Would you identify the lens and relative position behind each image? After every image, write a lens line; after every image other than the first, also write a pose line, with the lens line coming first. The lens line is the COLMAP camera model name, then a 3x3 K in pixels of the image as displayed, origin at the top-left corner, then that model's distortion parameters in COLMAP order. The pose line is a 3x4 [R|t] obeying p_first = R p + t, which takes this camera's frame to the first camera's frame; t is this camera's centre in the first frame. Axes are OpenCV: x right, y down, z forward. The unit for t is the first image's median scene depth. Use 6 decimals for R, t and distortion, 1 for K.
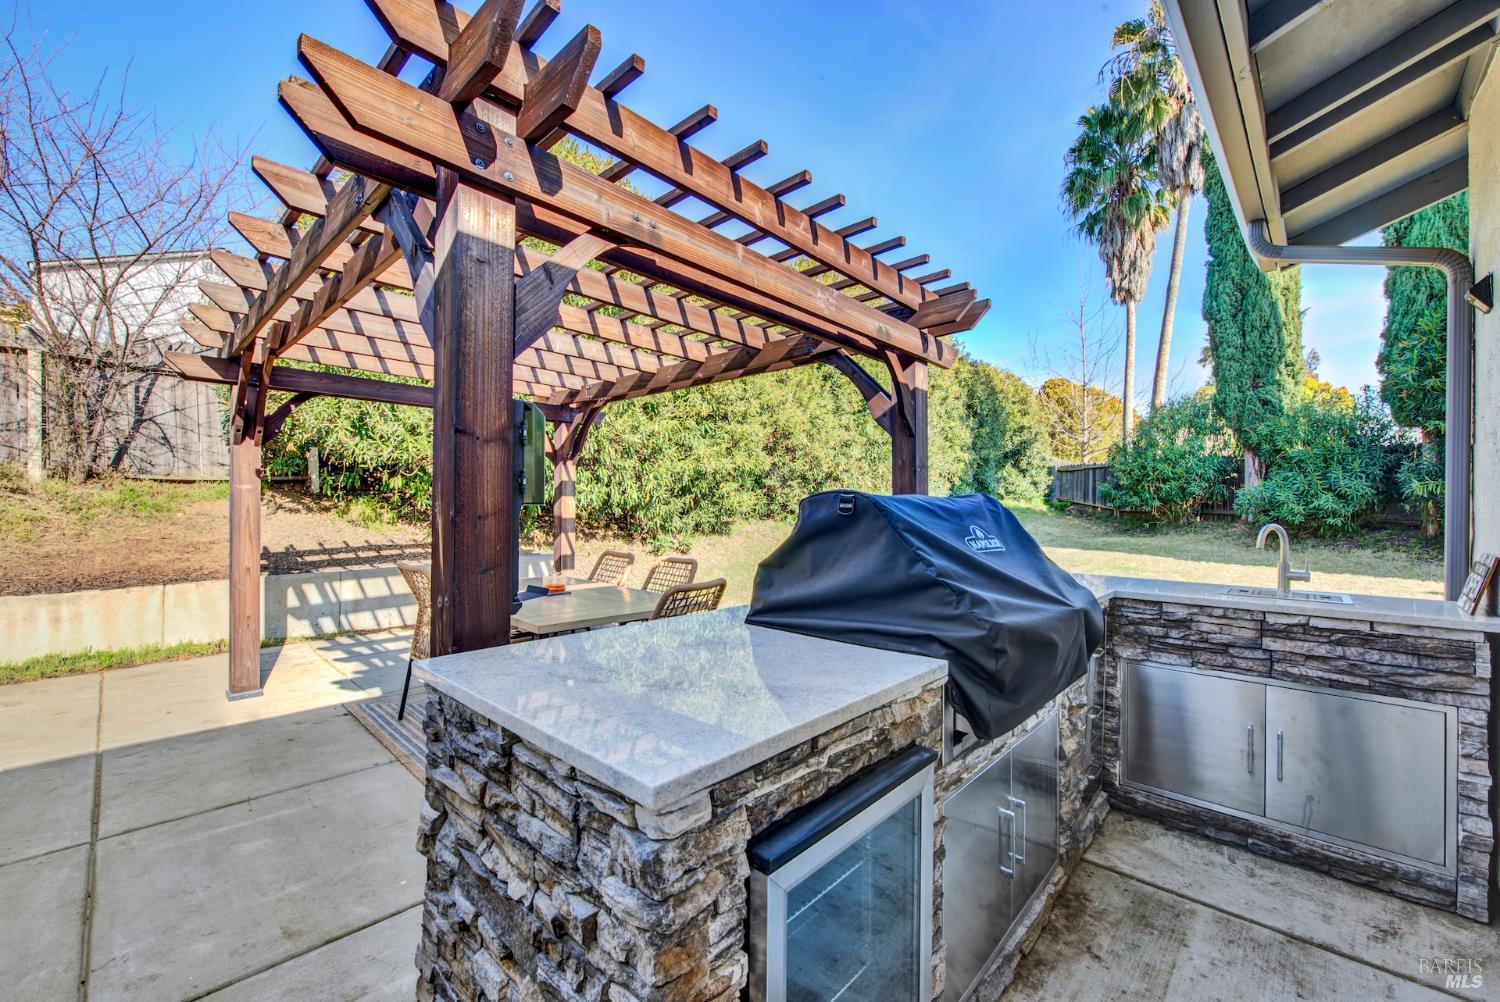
lens RADIAL K [[611.3, 0, 750.2], [0, 611.3, 501.6], [0, 0, 1]] dist [0.001152, -0.002173]
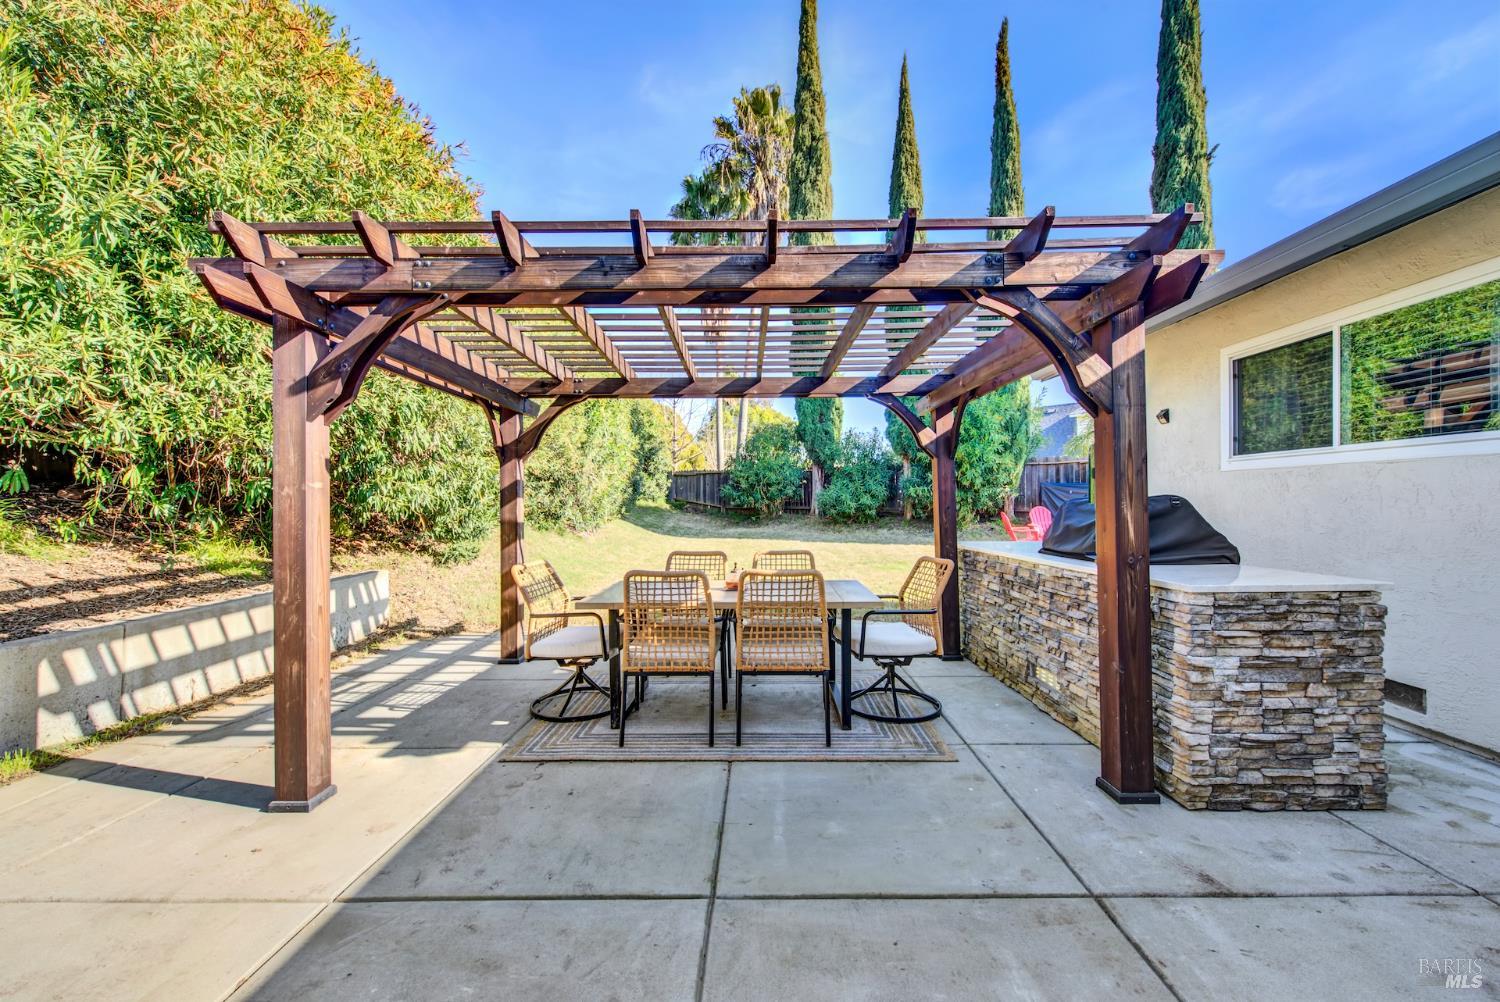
lens RADIAL K [[611.3, 0, 755.3], [0, 611.3, 500.7], [0, 0, 1]] dist [0.001152, -0.002173]
pose [[0.719835, -0.006120, 0.694119, -0.303831], [0.007199, 0.999973, 0.001351, -0.001647], [-0.694108, 0.004024, 0.719859, 0.060525]]
